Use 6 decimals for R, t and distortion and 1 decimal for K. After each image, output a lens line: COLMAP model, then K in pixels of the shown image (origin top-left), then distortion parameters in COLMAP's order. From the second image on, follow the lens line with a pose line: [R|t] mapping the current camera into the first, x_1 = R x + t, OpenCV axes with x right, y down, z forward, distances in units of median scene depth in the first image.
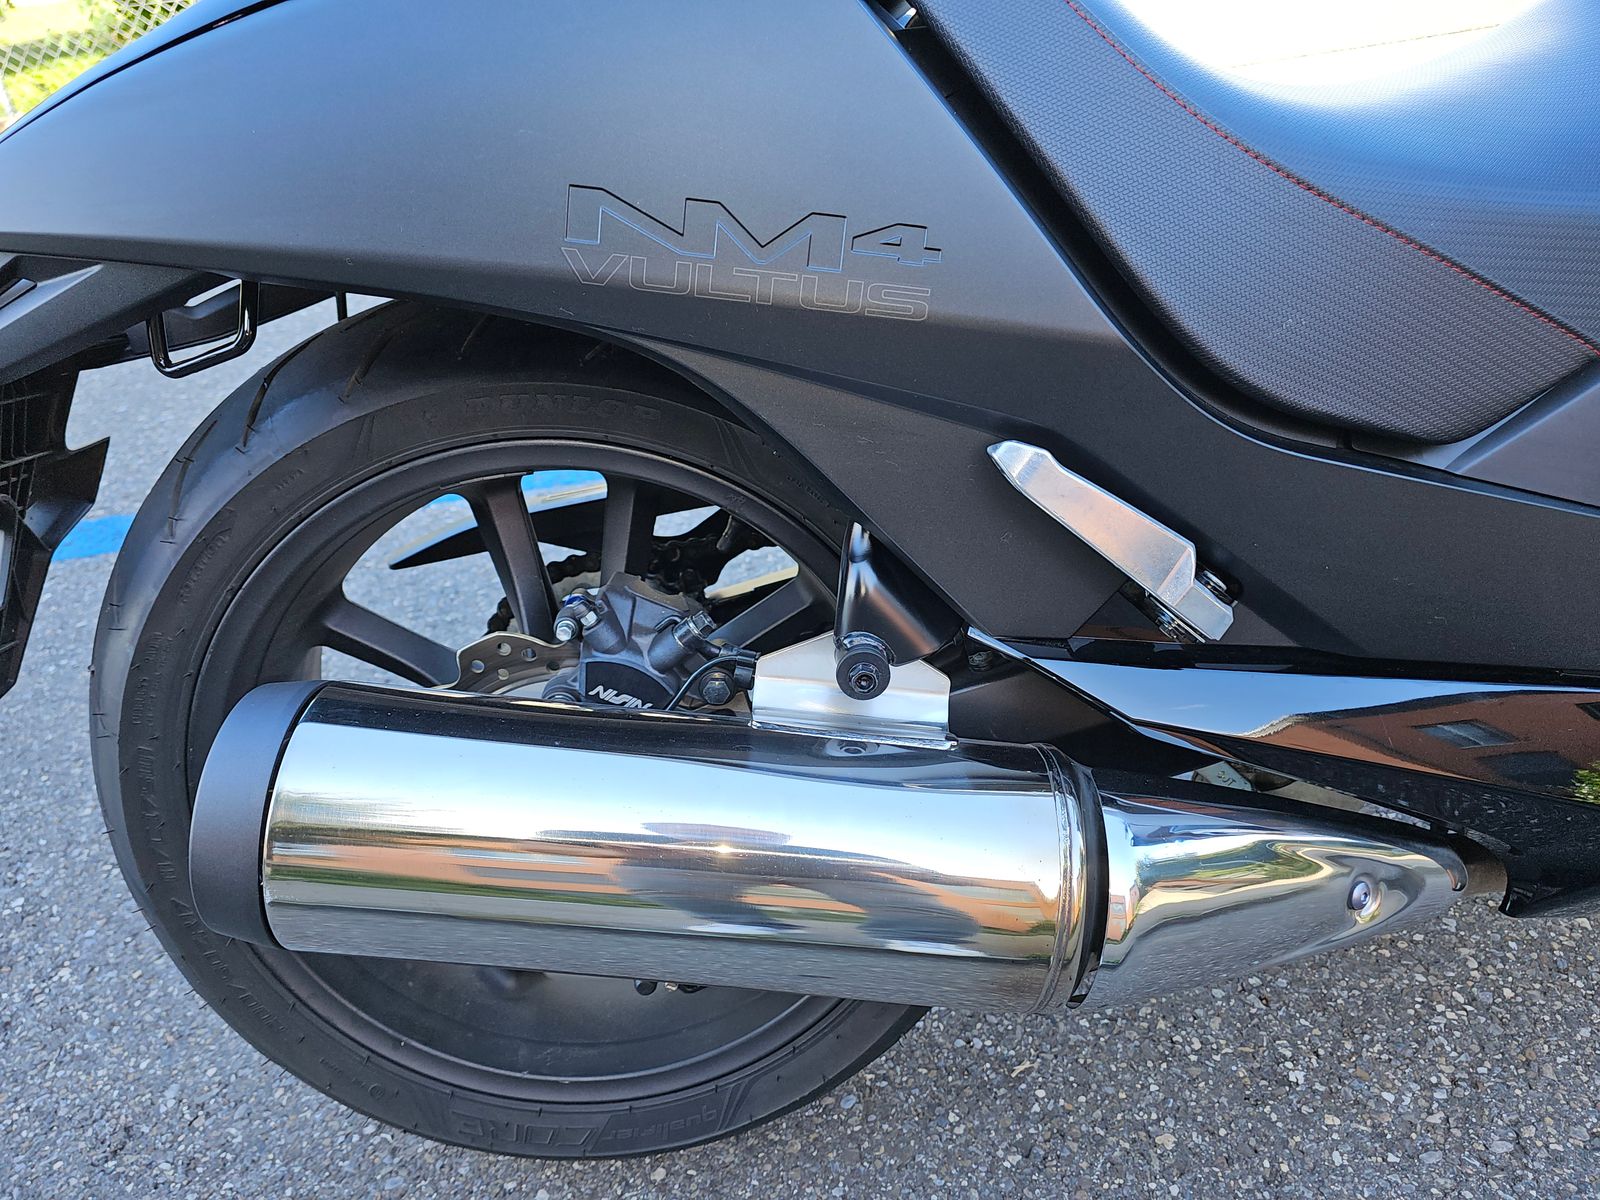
lens RADIAL K [[1158.9, 0, 800.0], [0, 1158.9, 600.0], [0, 0, 1]] dist [-0.001295, 0.000441]
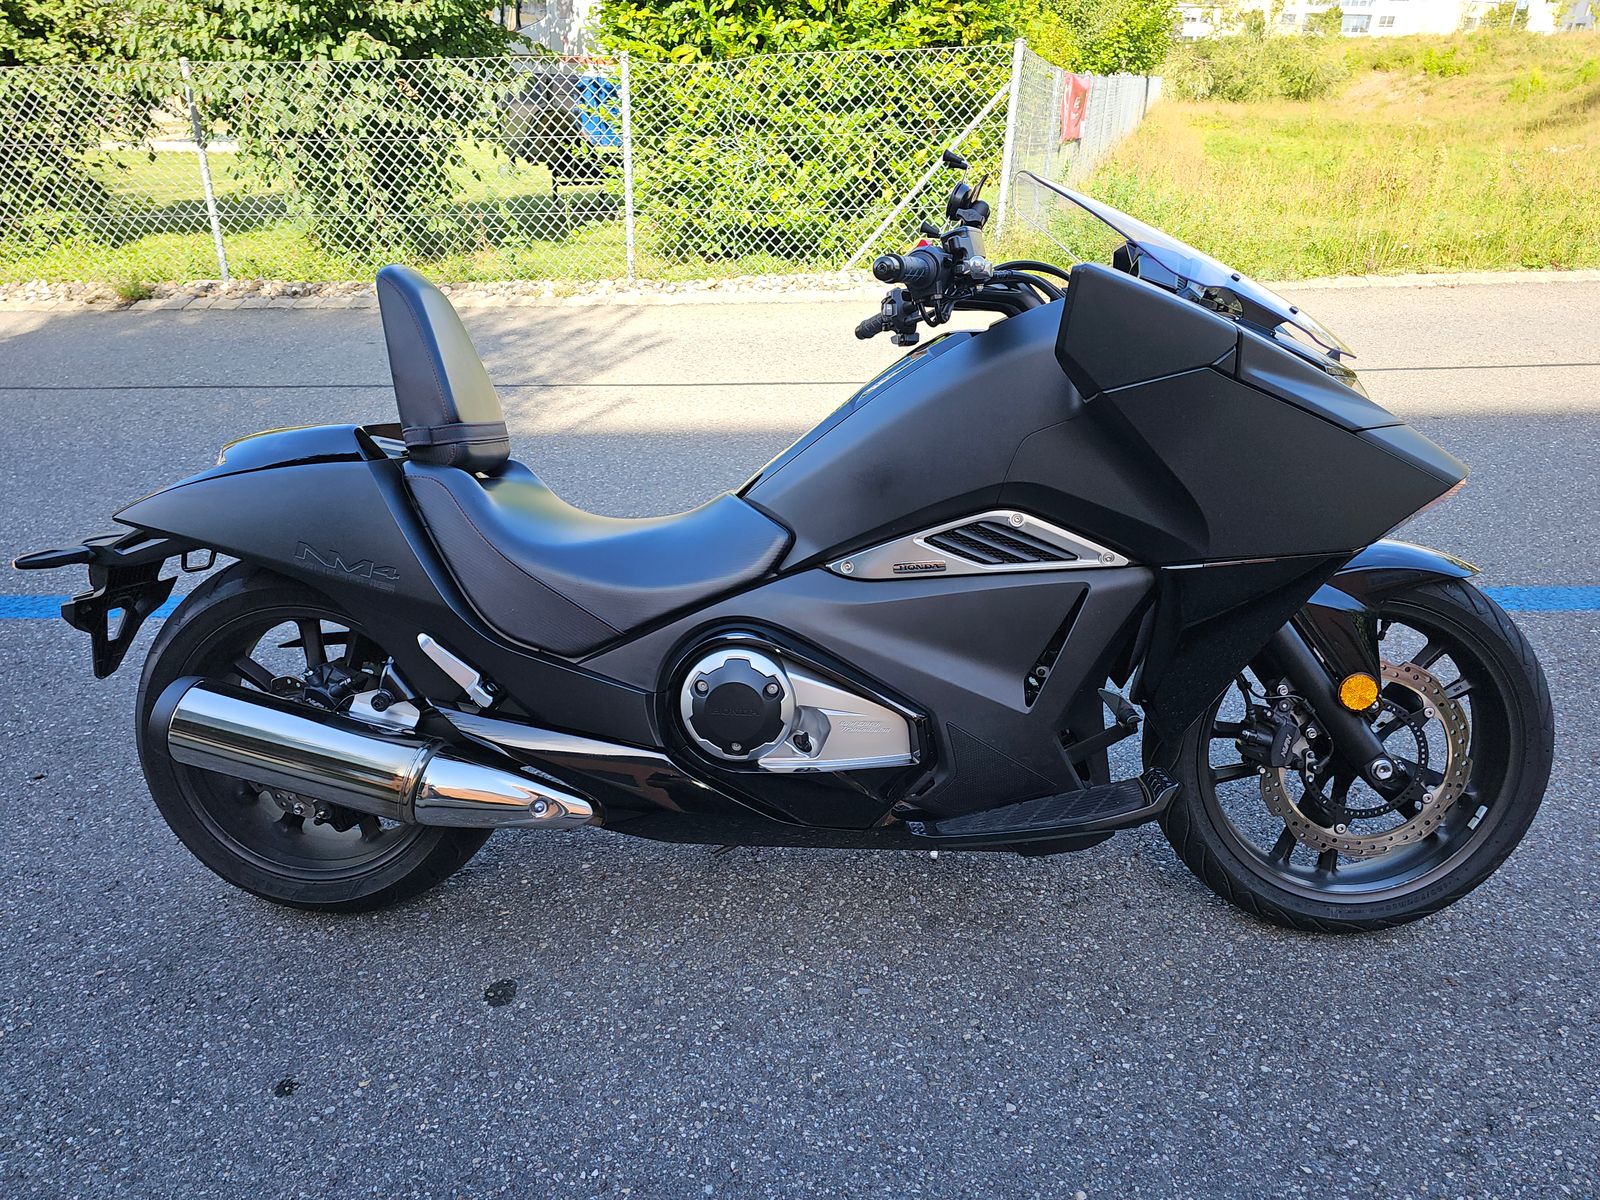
lens RADIAL K [[1075.2, 0, 800.0], [0, 1075.2, 600.0], [0, 0, 1]] dist [-0.000782, -0.001029]
pose [[0.986851, 0.147145, -0.066887, 1.110636], [-0.154857, 0.979291, -0.130418, -0.002004], [0.046311, 0.139061, 0.989200, -1.517257]]
